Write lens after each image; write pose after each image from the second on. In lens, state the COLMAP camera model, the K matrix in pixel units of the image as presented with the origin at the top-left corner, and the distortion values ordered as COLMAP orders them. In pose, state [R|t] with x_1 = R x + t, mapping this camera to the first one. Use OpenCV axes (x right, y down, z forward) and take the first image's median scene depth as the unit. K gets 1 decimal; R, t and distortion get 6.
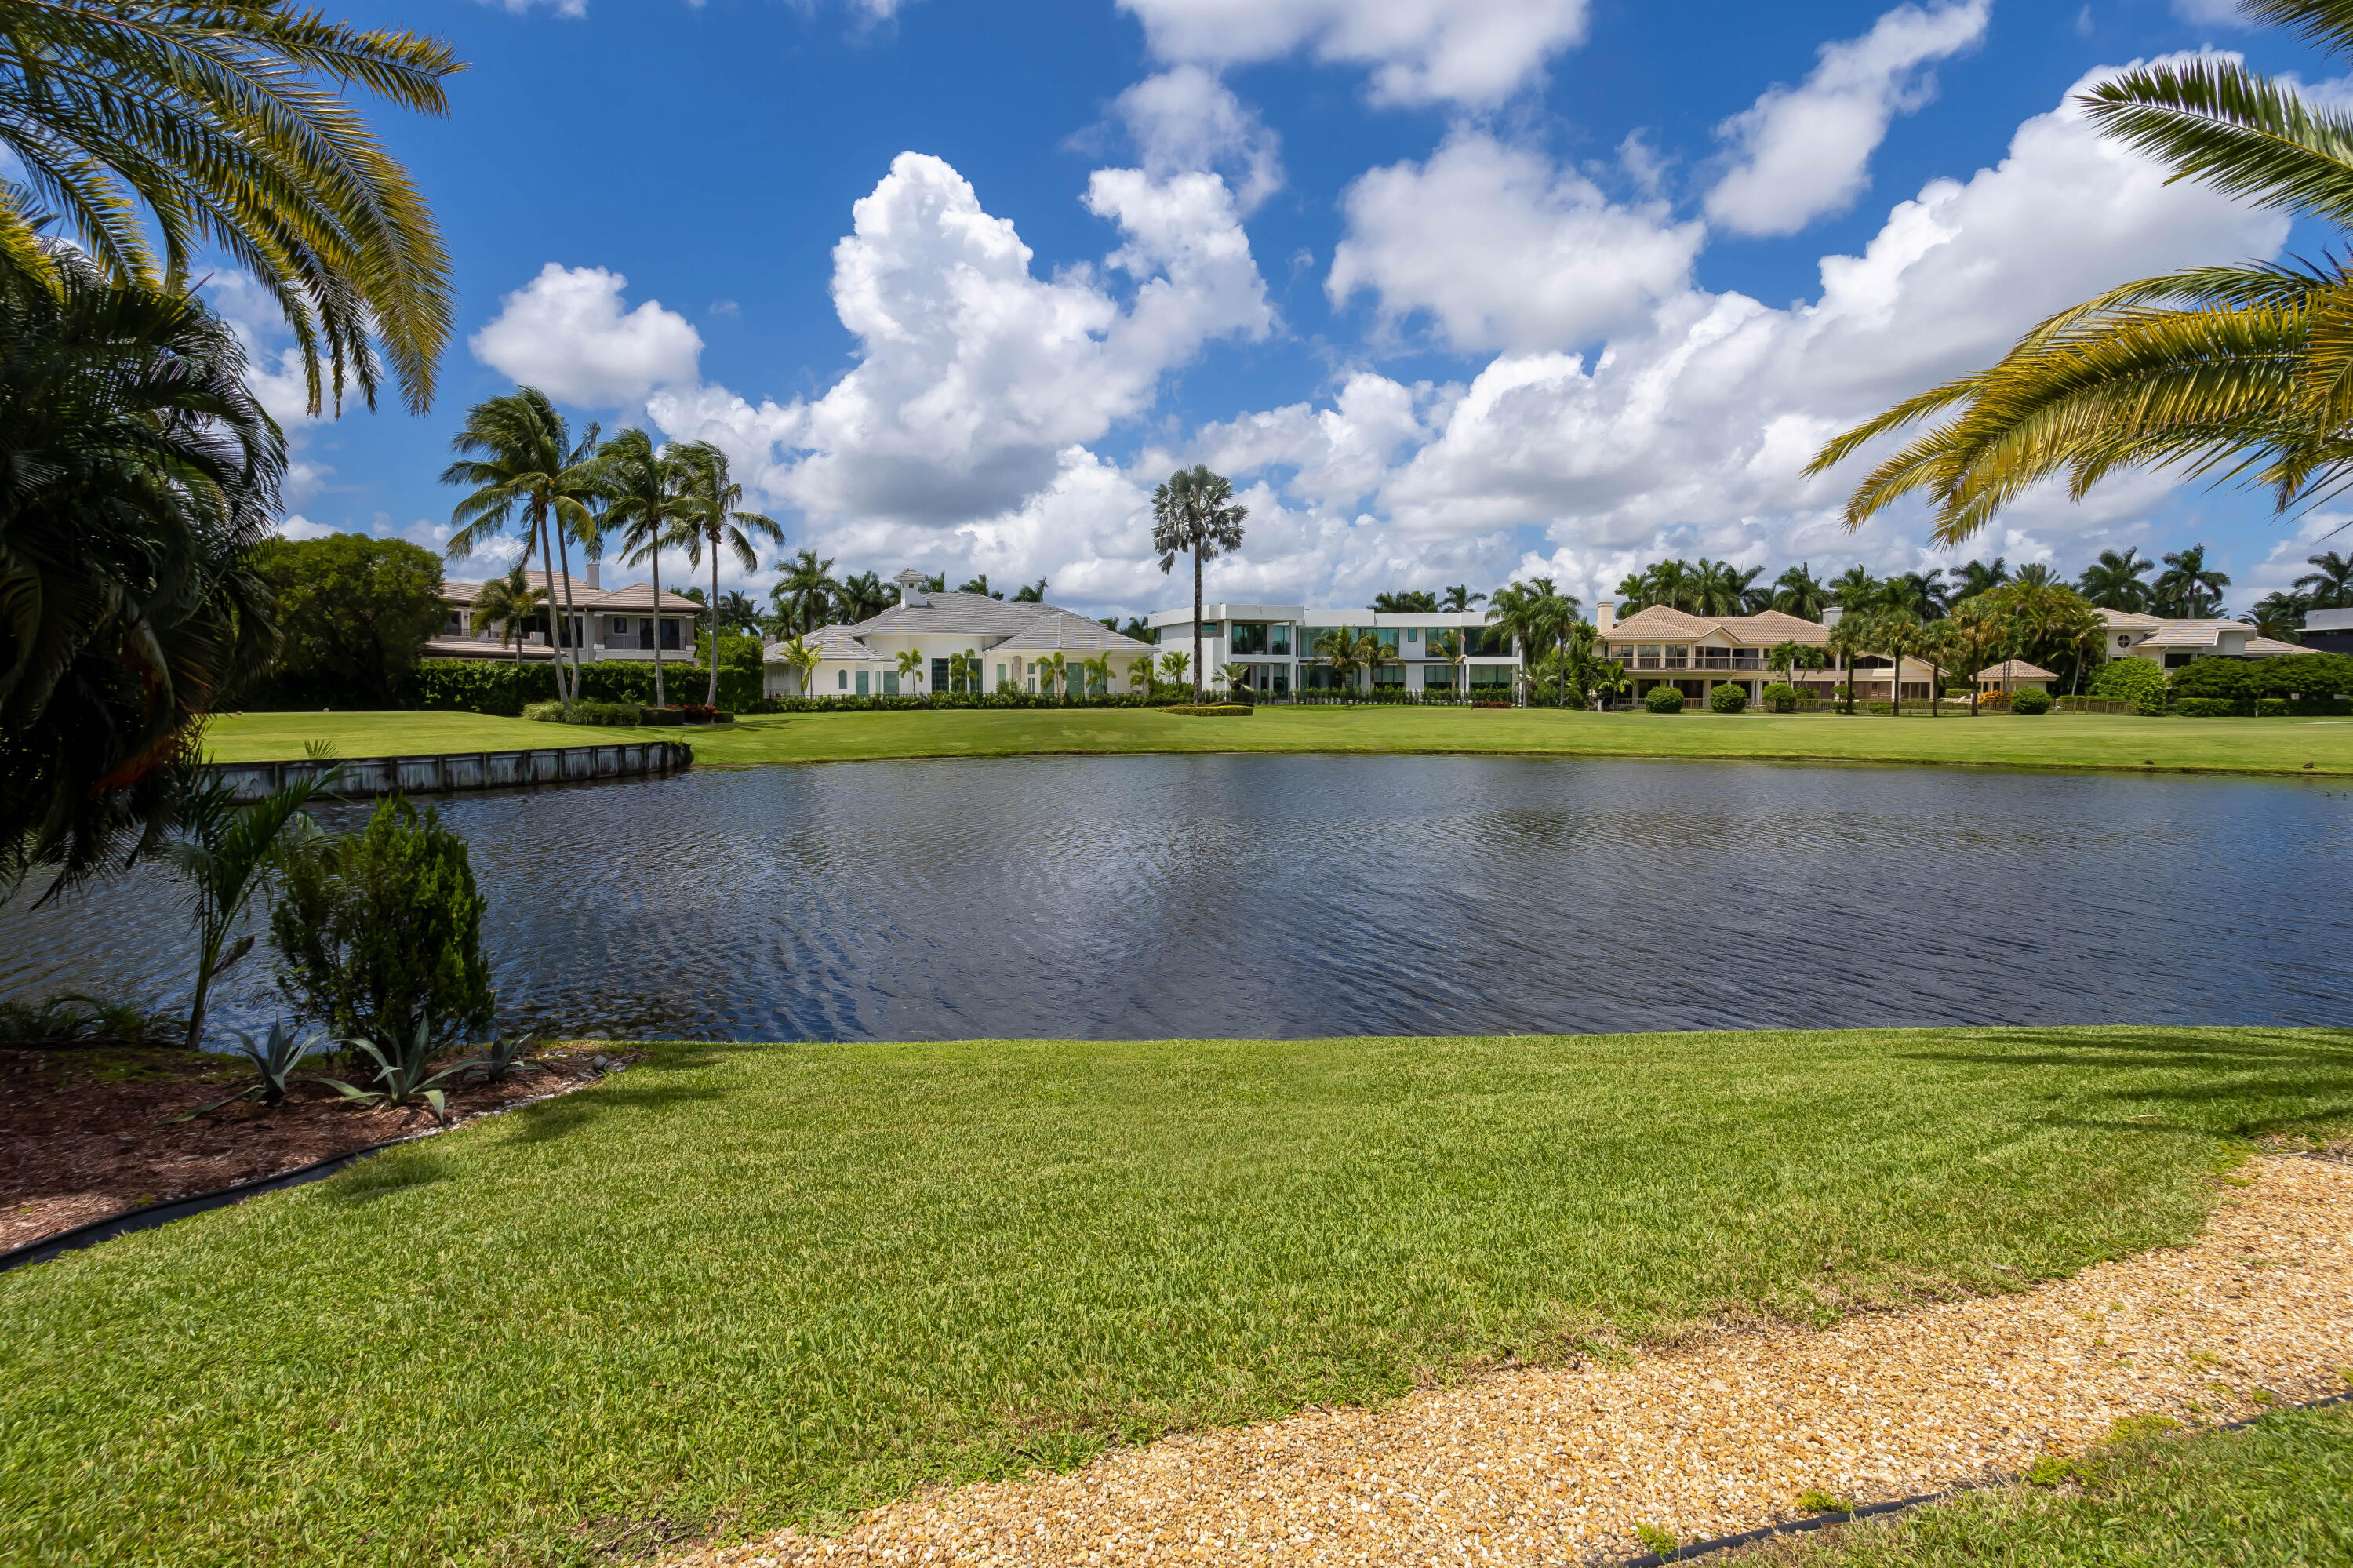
lens RADIAL K [[1113.3, 0, 1110.9], [0, 1113.3, 712.8], [0, 0, 1]] dist [-0.003137, 0.000031]
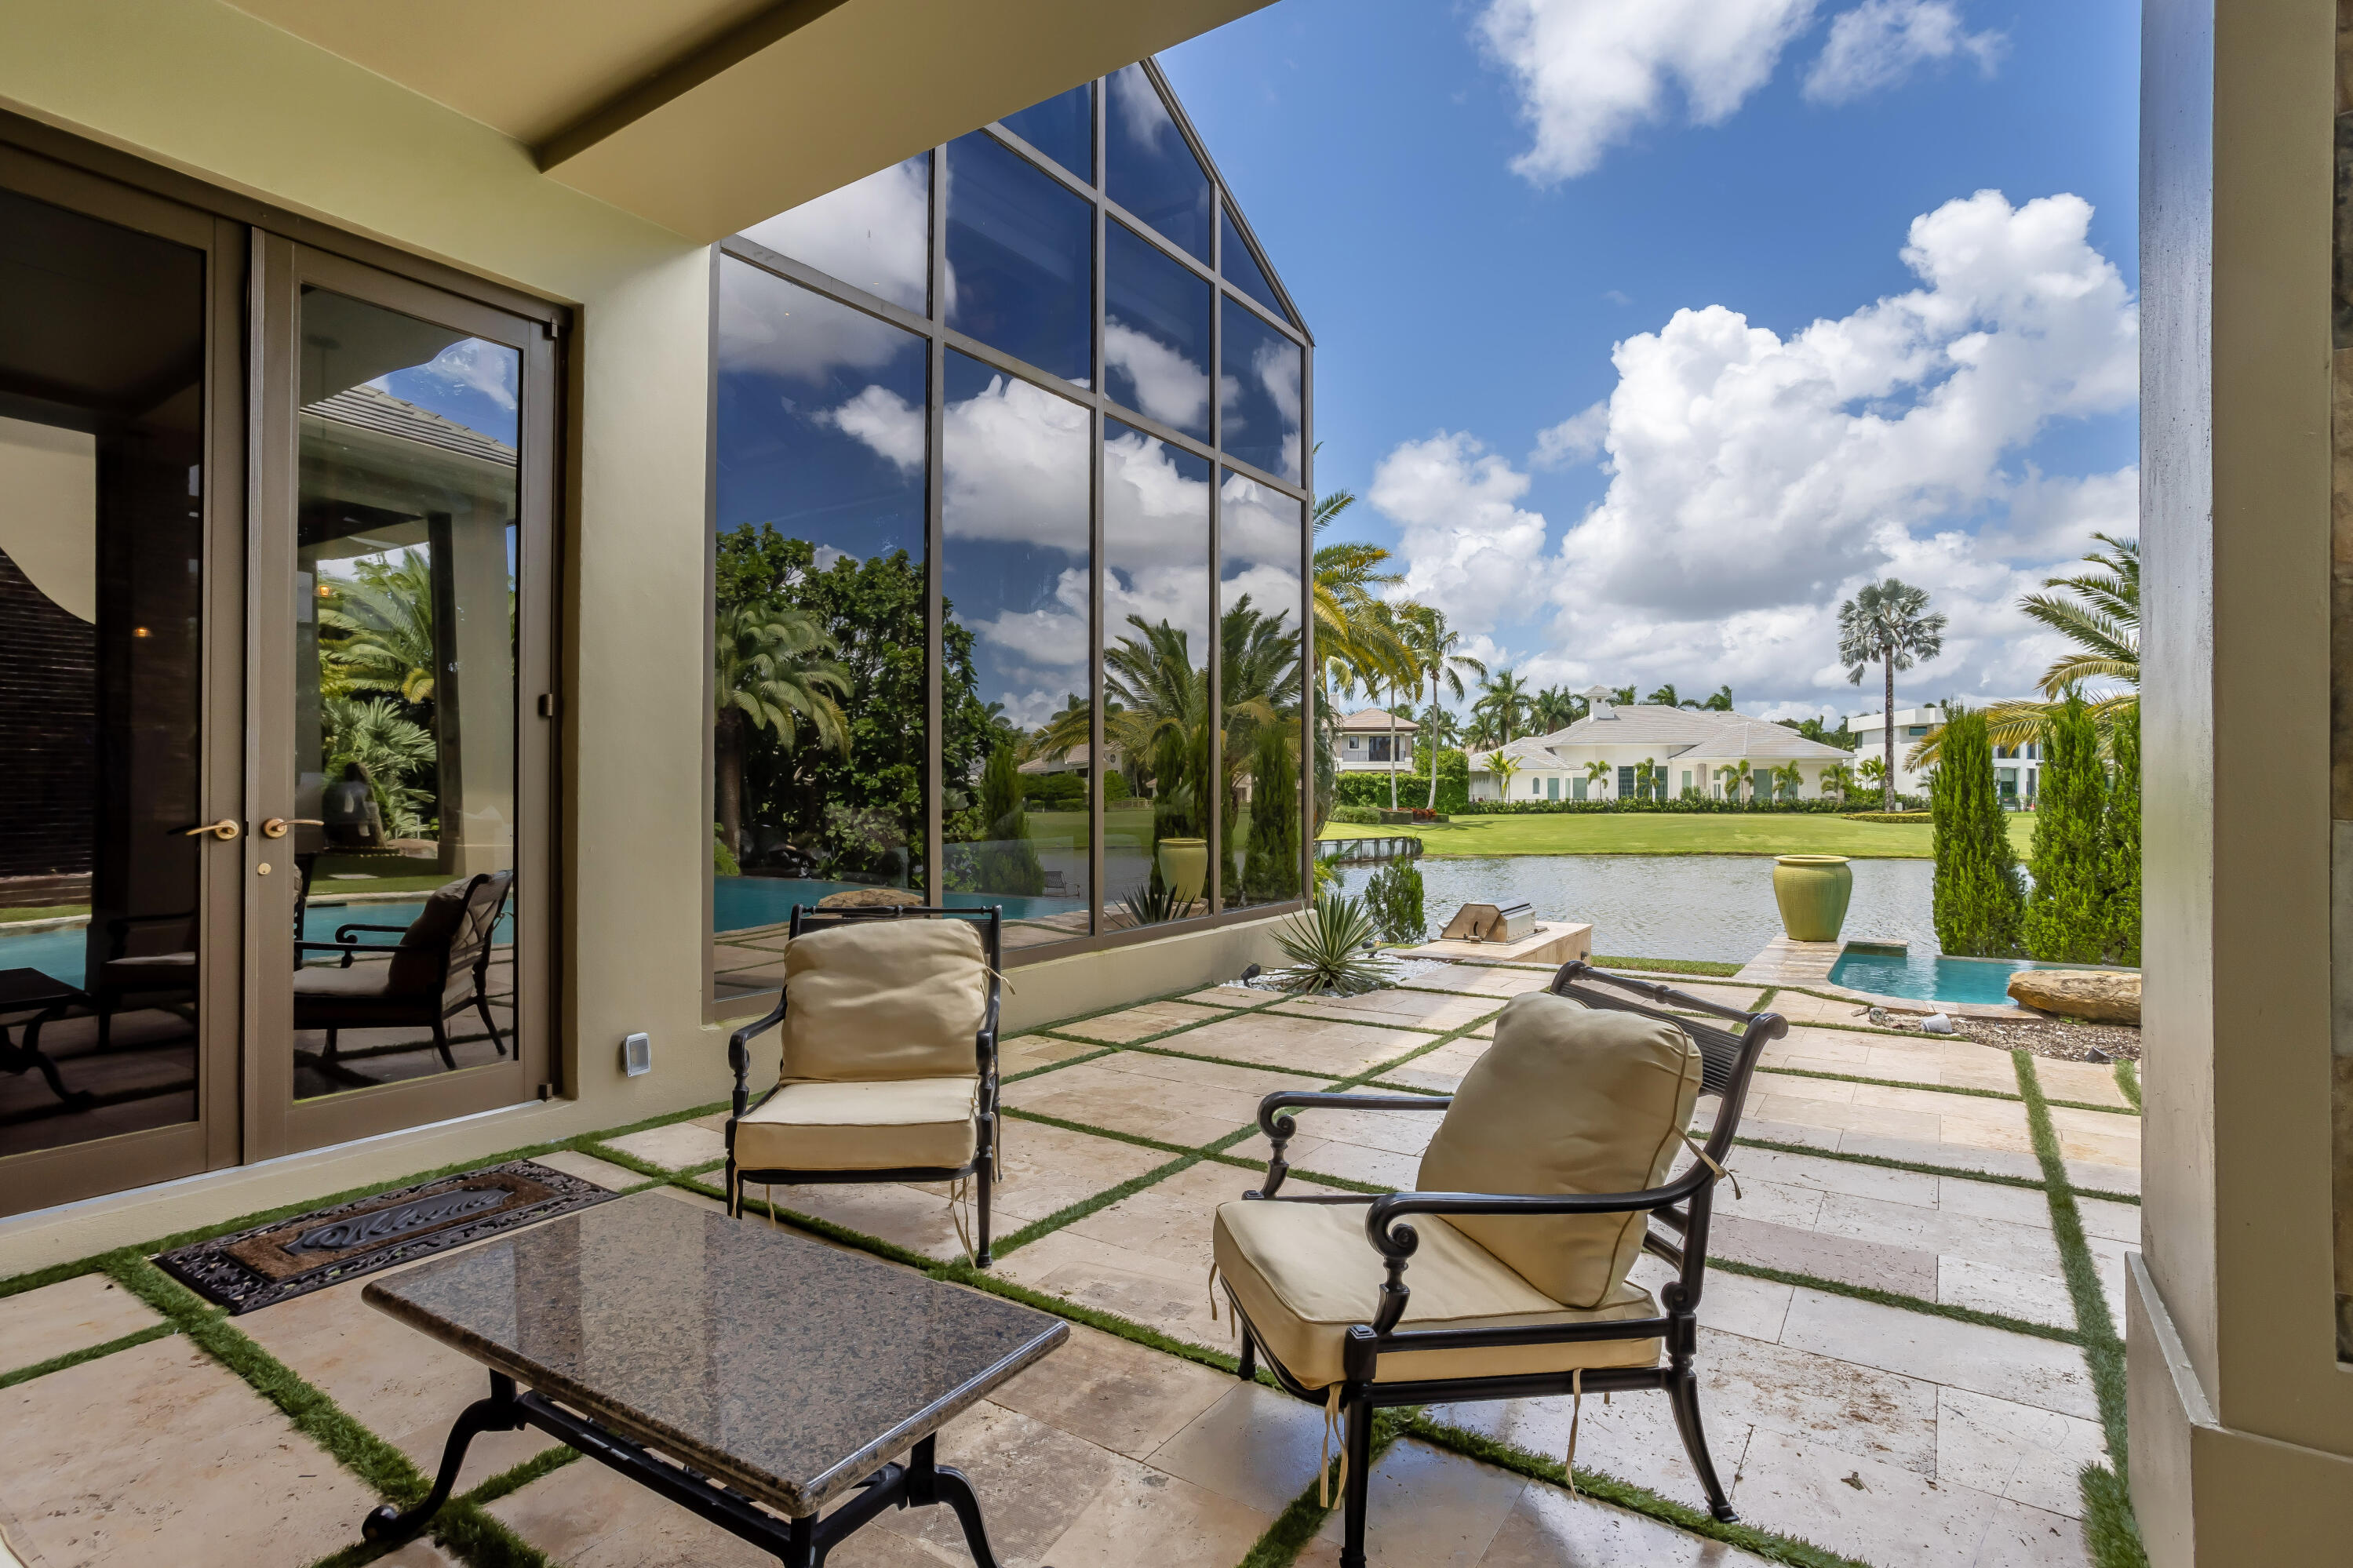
lens RADIAL K [[1181.1, 0, 1176.5], [0, 1181.1, 784.0], [0, 0, 1]] dist [-0.004049, -0.000328]
pose [[0.863617, -0.000457, -0.504149, 0.053830], [-0.010282, 0.999776, -0.018519, -0.005470], [0.504044, 0.021177, 0.863418, -0.242668]]
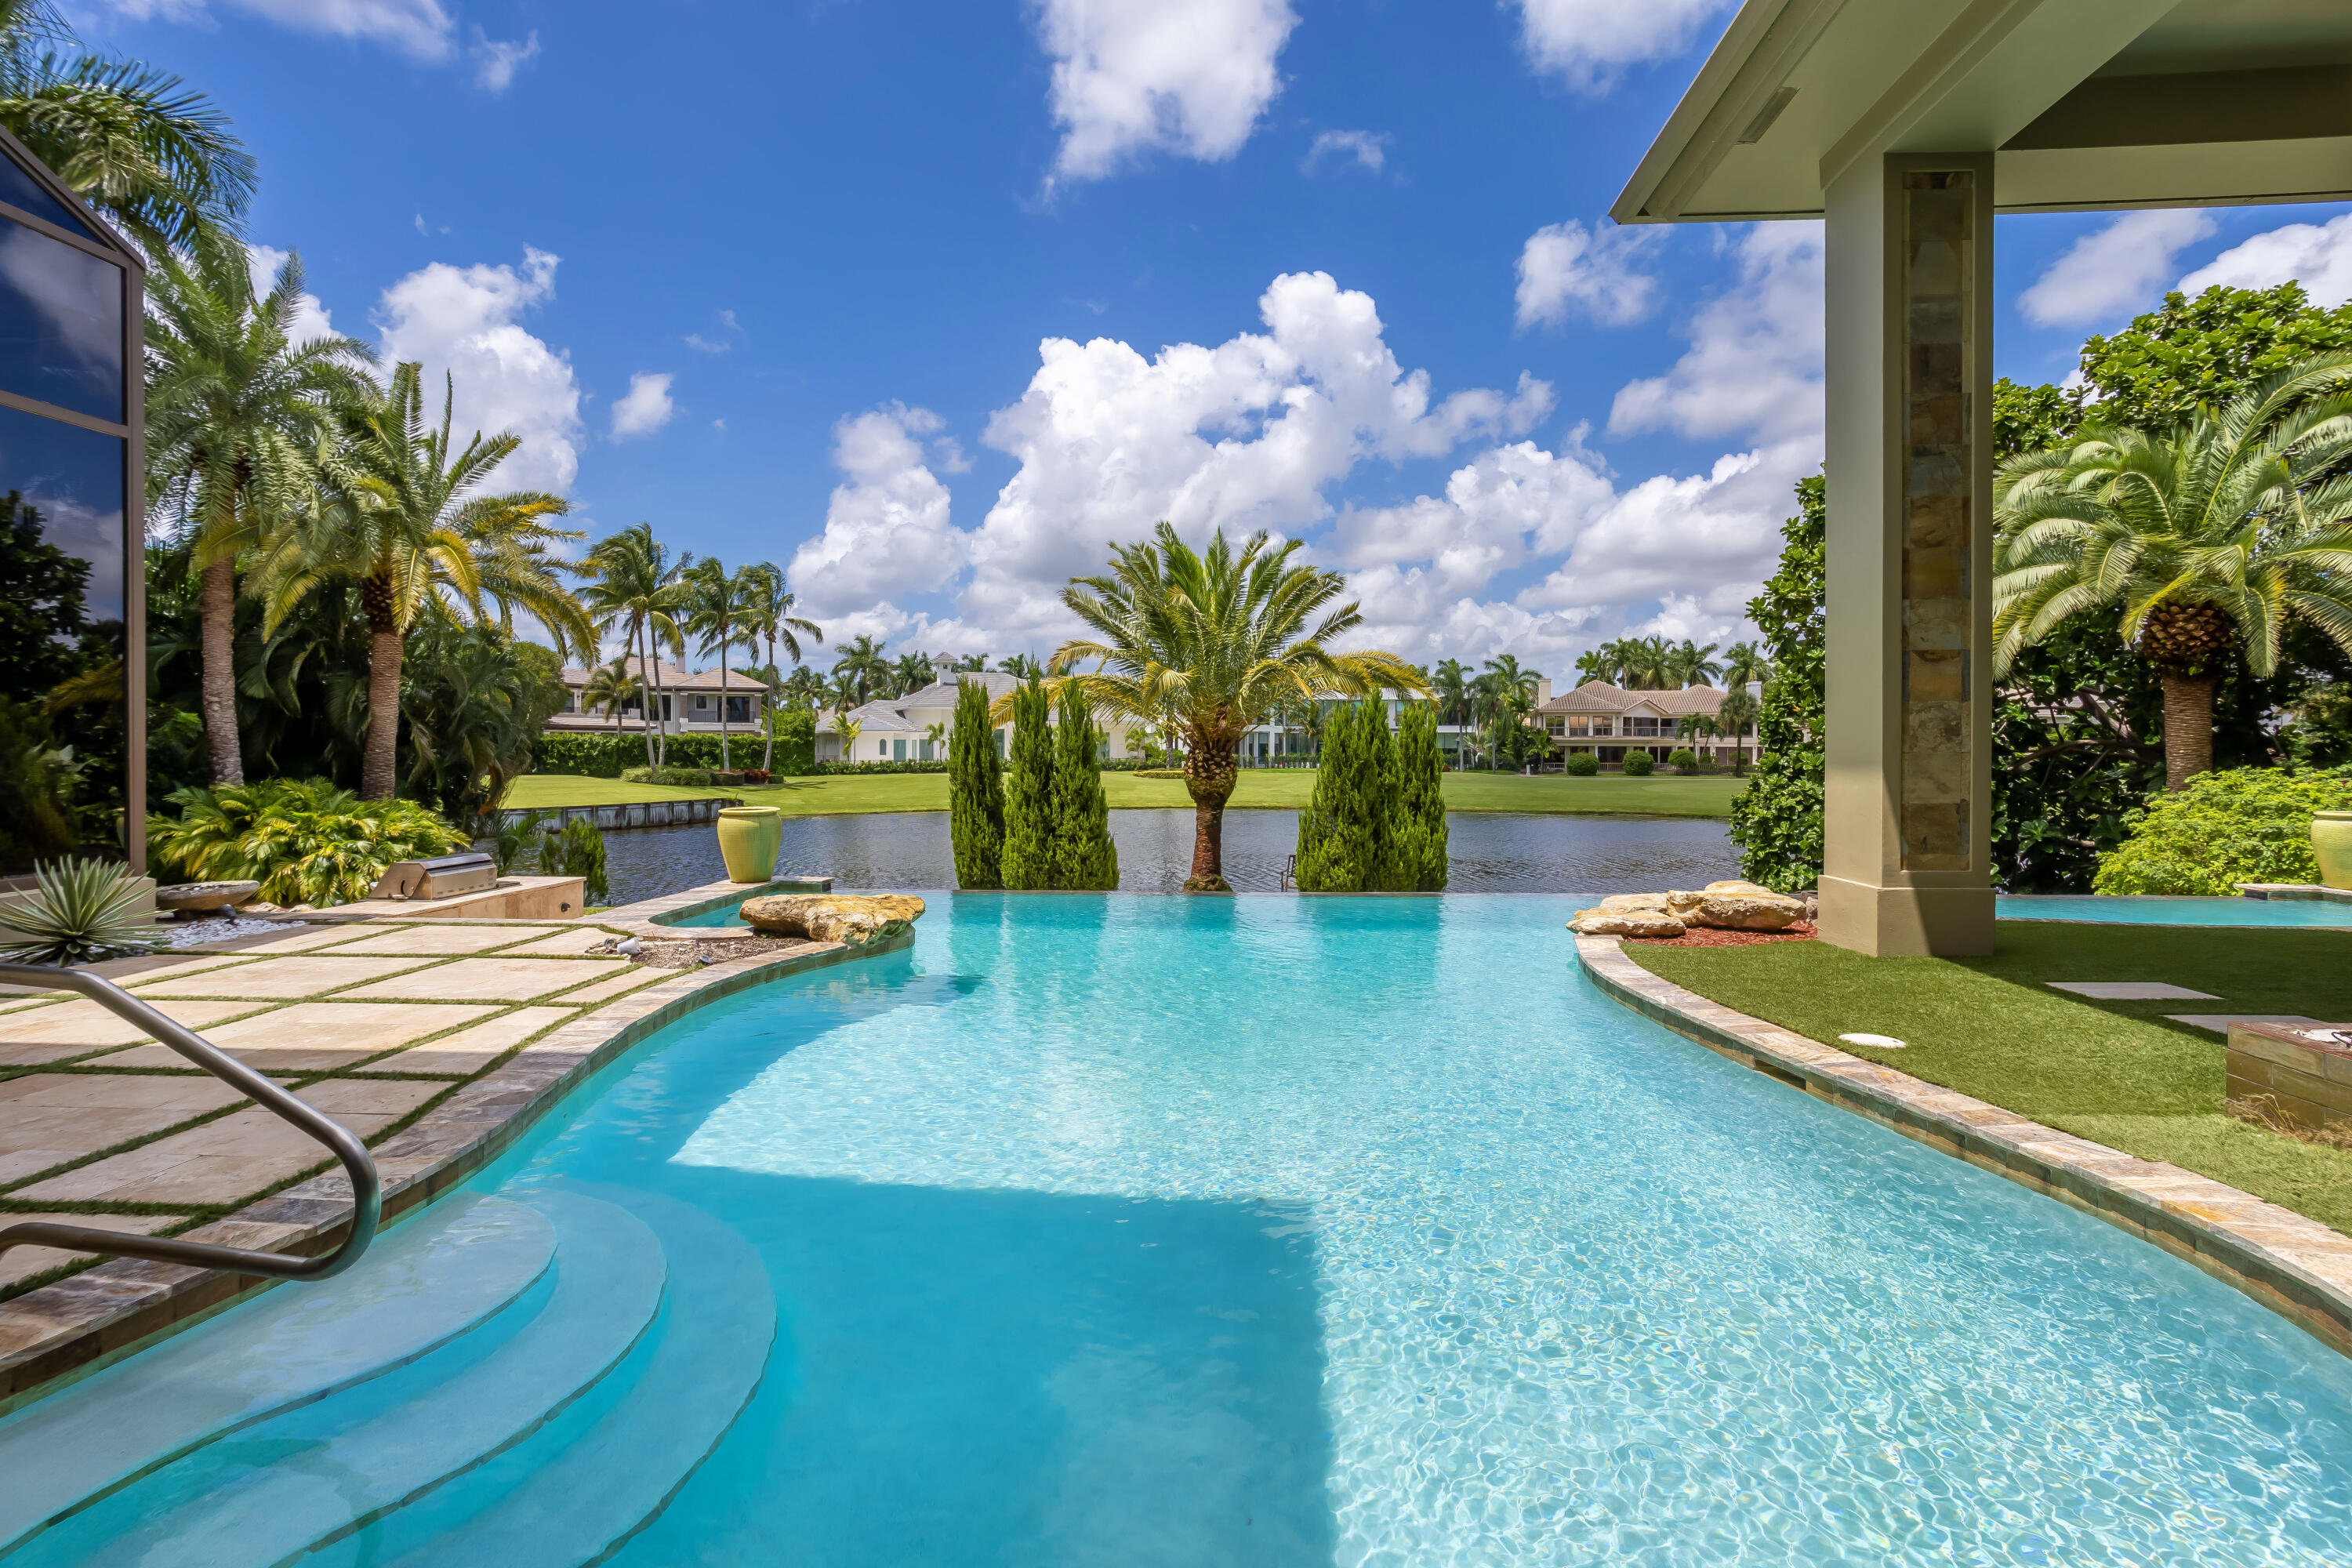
lens RADIAL K [[1158.9, 0, 1181.6], [0, 1158.9, 720.1], [0, 0, 1]] dist [-0.026608, -0.000057]
pose [[0.999418, -0.000791, -0.034108, 0.124254], [-0.000693, 0.999054, -0.043492, -0.005170], [0.034110, 0.043491, 0.998471, -0.234609]]
